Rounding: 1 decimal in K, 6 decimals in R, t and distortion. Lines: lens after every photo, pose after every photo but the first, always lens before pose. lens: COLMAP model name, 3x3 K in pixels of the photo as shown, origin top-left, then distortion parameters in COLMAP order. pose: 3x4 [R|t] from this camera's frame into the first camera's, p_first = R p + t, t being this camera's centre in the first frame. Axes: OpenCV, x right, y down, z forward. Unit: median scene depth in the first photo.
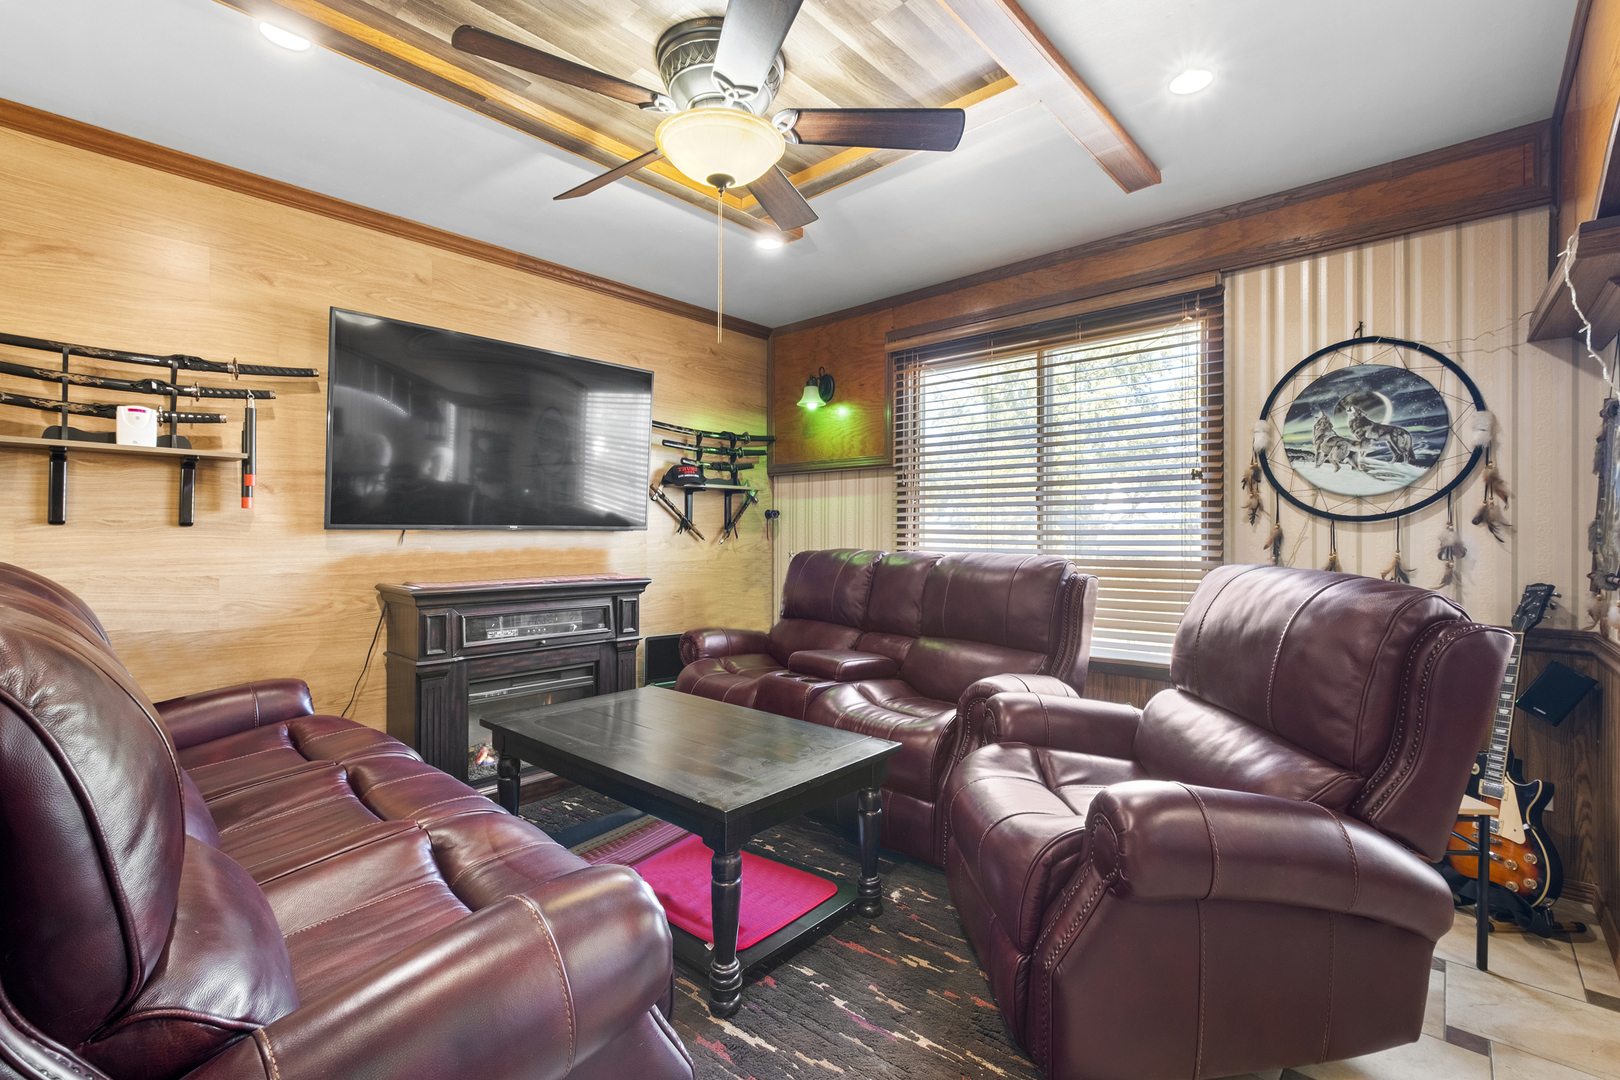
lens RADIAL K [[717.1, 0, 810.9], [0, 717.1, 531.8], [0, 0, 1]] dist [-0.003600, 0.000382]
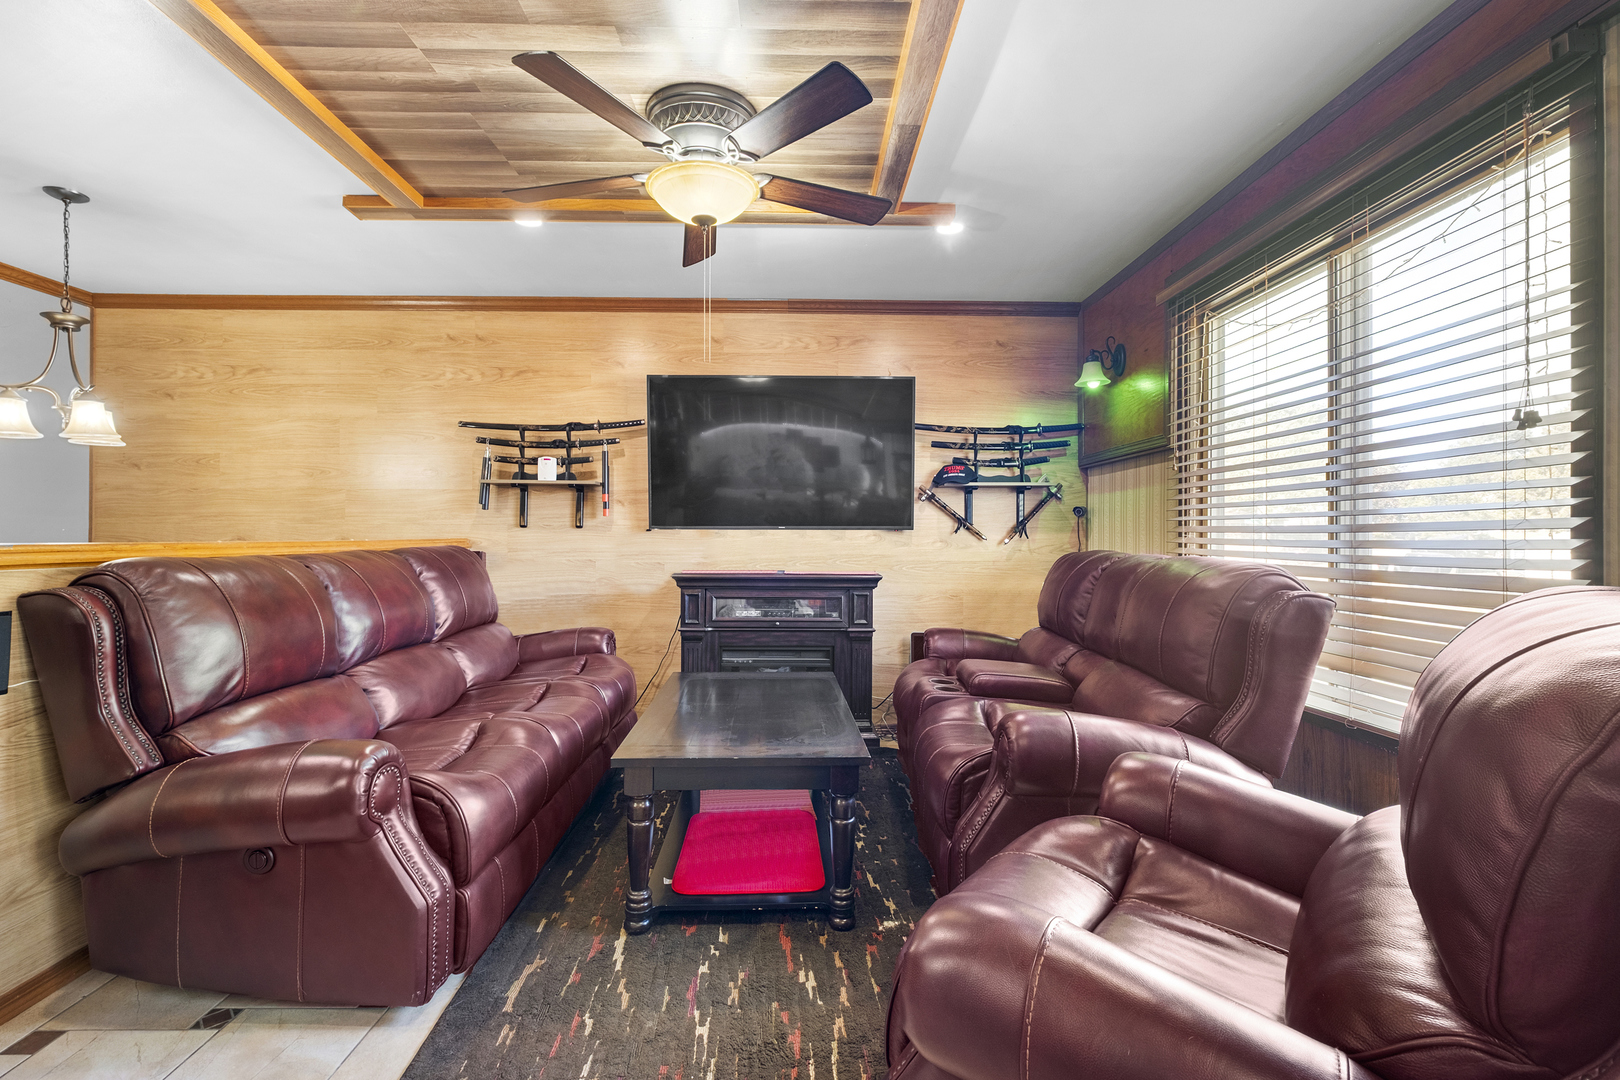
lens RADIAL K [[717.1, 0, 814.6], [0, 717.1, 534.1], [0, 0, 1]] dist [-0.003600, 0.000382]
pose [[0.687567, -0.001712, -0.726119, 0.491831], [-0.000045, 0.999997, -0.002401, 0.007106], [0.726121, 0.001683, 0.687565, 0.205425]]
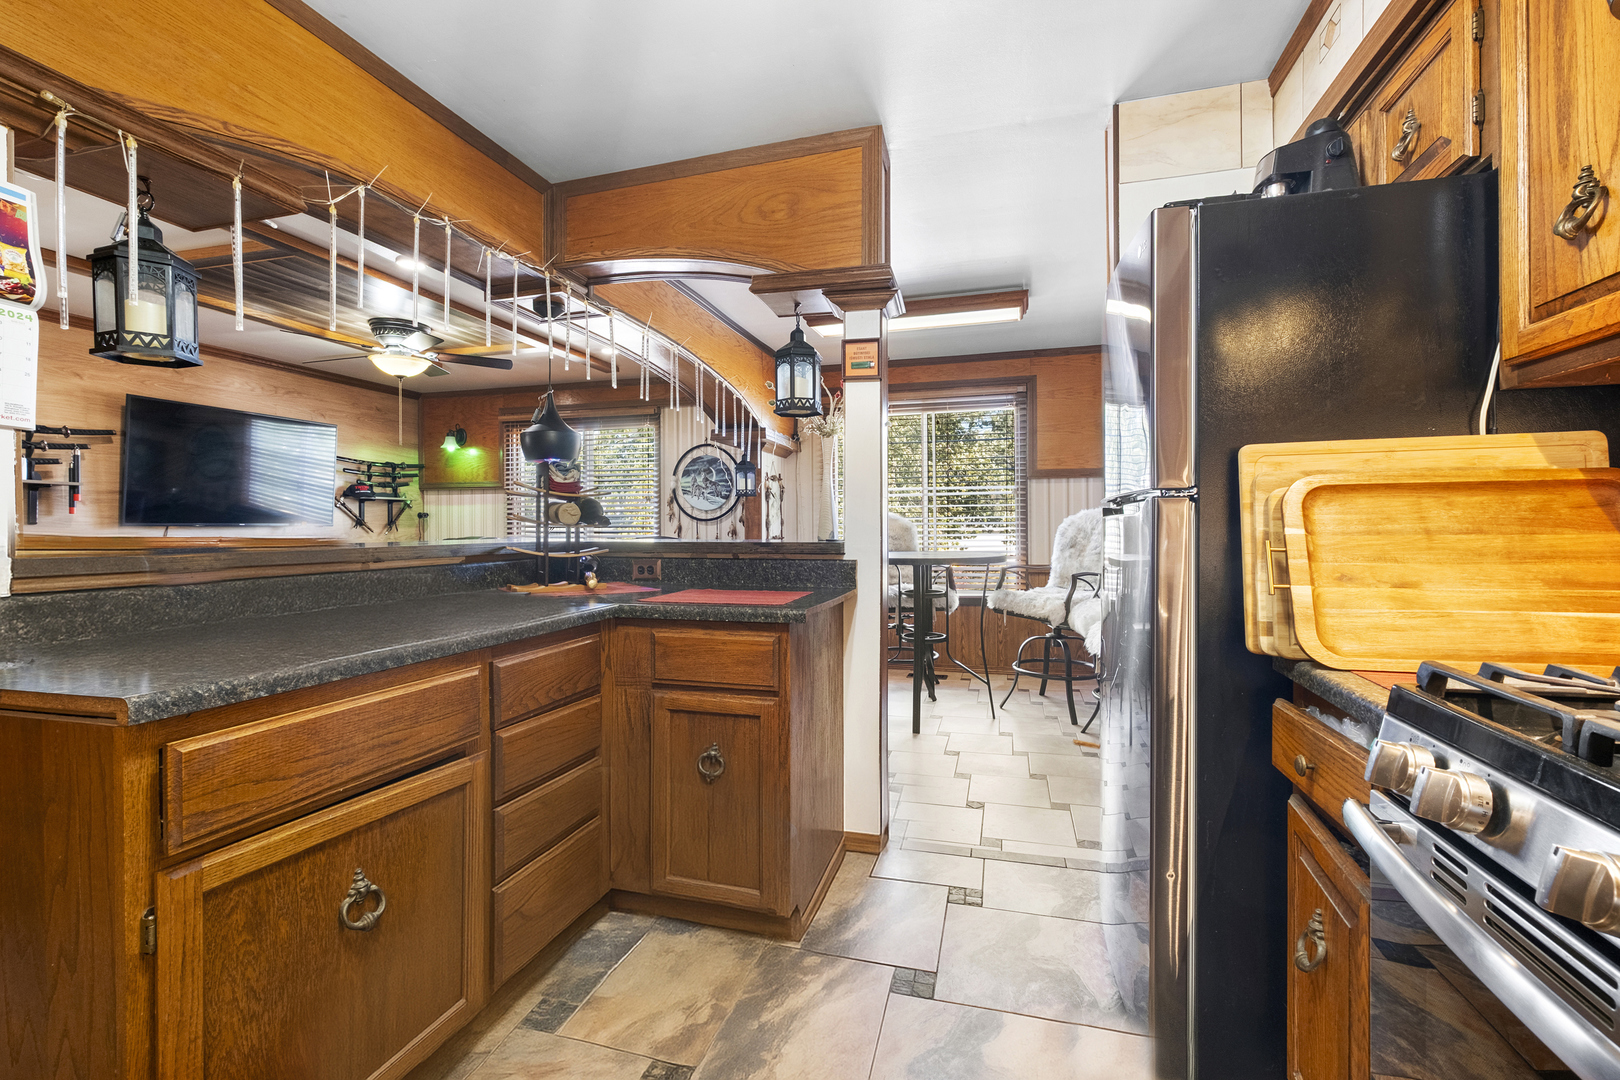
lens RADIAL K [[717.1, 0, 818.6], [0, 717.1, 536.2], [0, 0, 1]] dist [-0.003600, 0.000382]
pose [[0.894826, -0.010498, 0.446292, 0.025135], [0.005215, 0.999901, 0.013065, 0.005409], [-0.446385, -0.009363, 0.894792, -0.997178]]
